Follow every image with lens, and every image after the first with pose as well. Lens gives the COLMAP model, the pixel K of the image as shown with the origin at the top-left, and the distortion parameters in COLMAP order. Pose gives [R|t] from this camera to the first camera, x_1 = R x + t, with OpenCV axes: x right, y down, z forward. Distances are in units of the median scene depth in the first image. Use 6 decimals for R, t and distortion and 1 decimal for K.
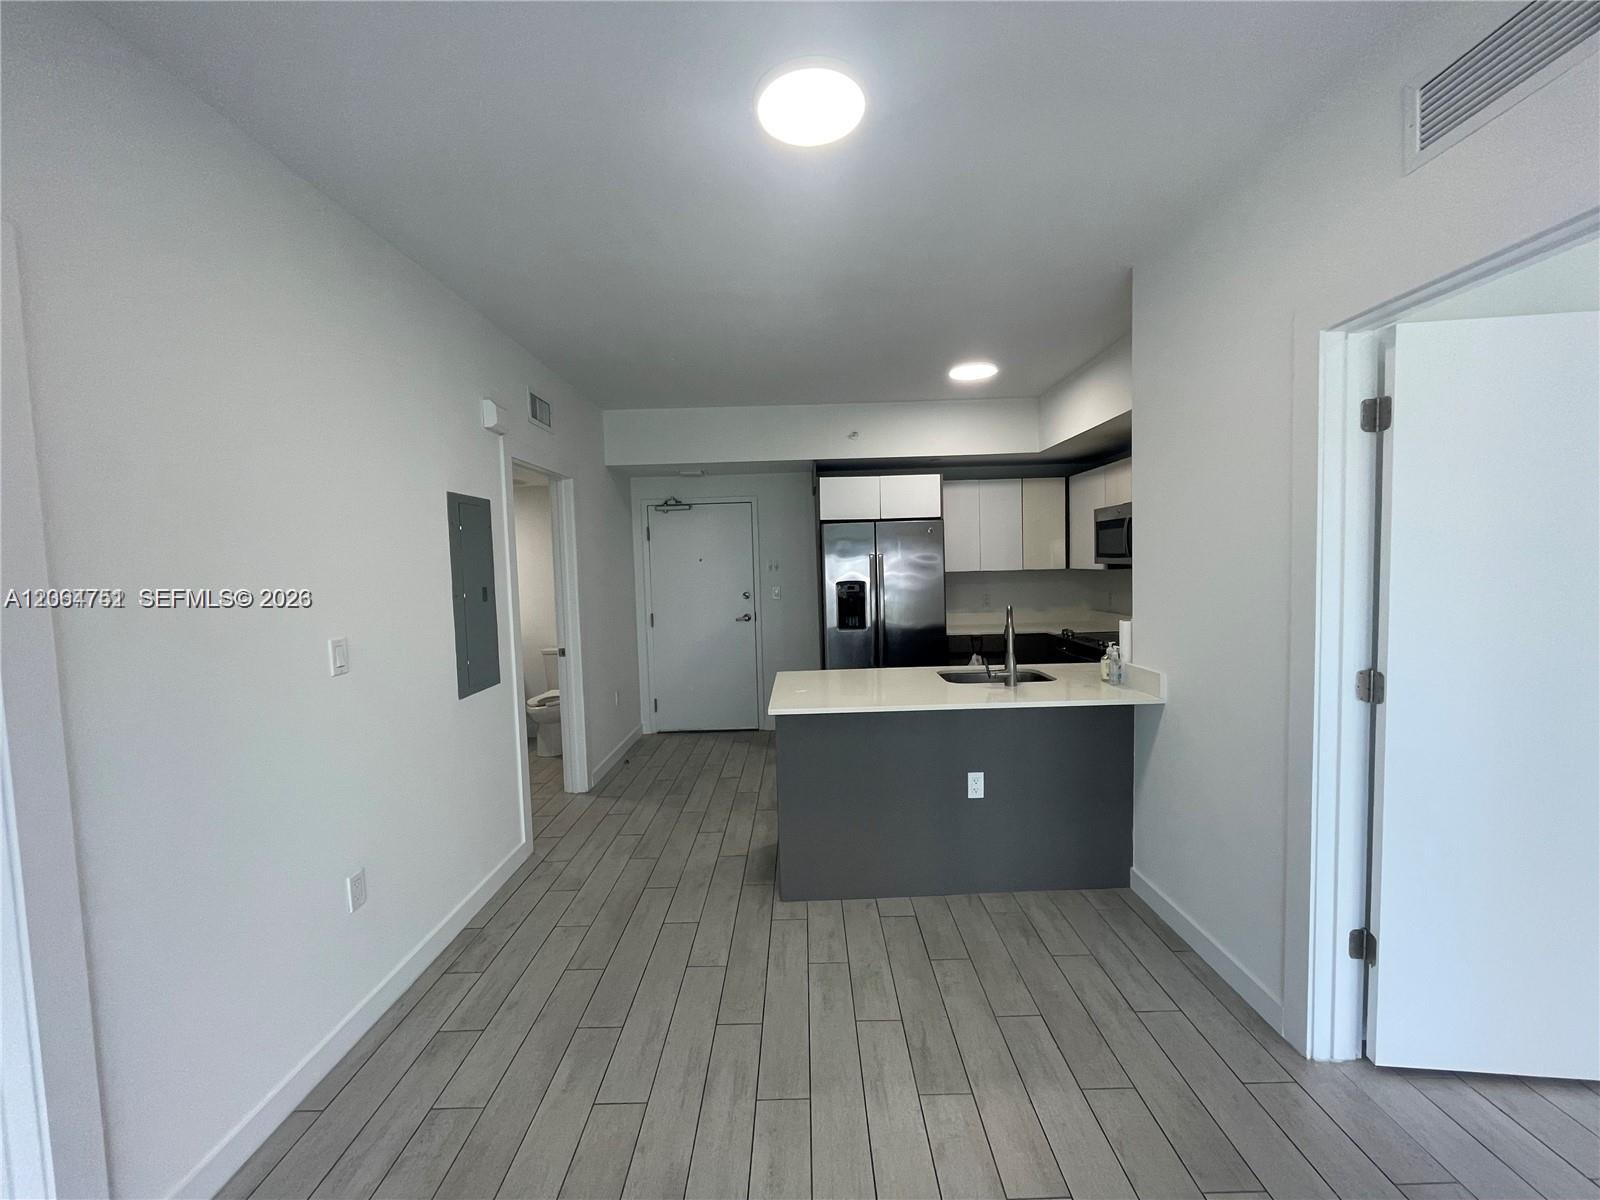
lens RADIAL K [[646.3, 0, 802.0], [0, 646.3, 600.7], [0, 0, 1]] dist [-0.003787, -0.000105]
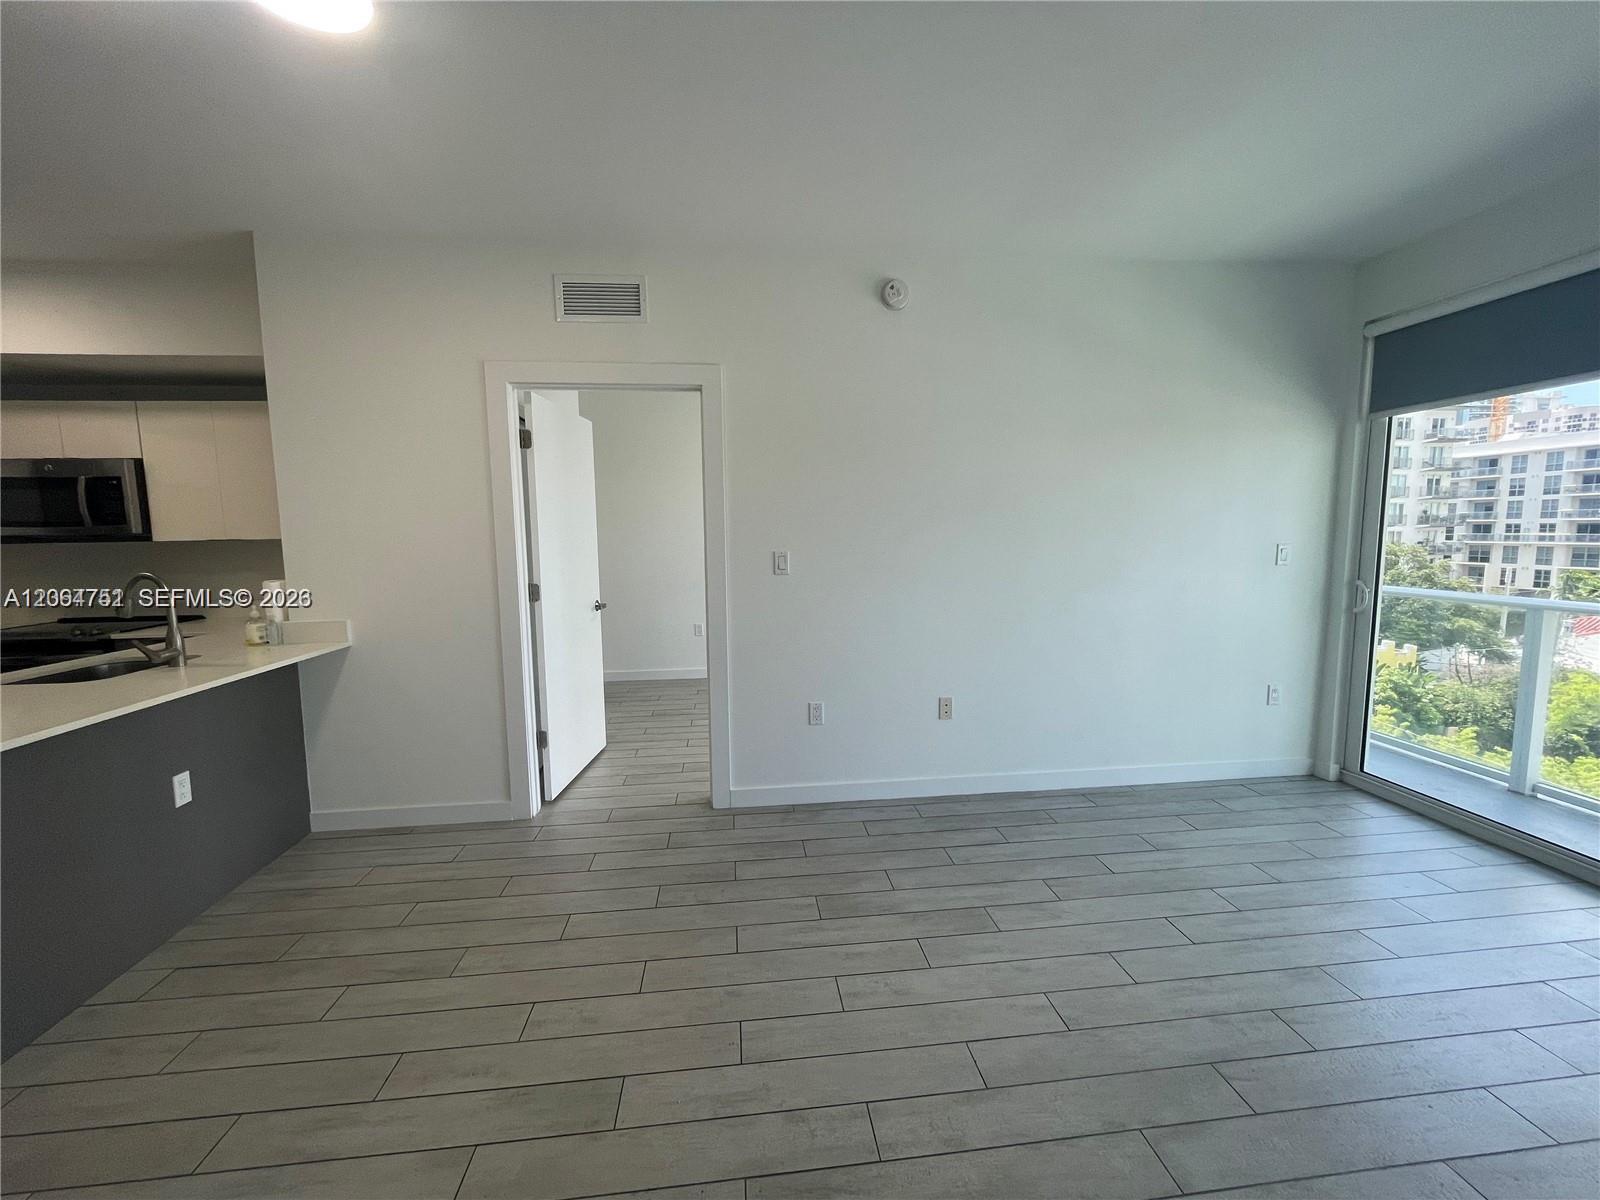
lens RADIAL K [[646.3, 0, 802.0], [0, 646.3, 600.7], [0, 0, 1]] dist [-0.003787, -0.000105]
pose [[-0.111593, -0.080130, 0.990518, -0.793043], [0.072746, 0.993411, 0.088560, 0.042356], [-0.991088, 0.081939, -0.105029, 0.370491]]
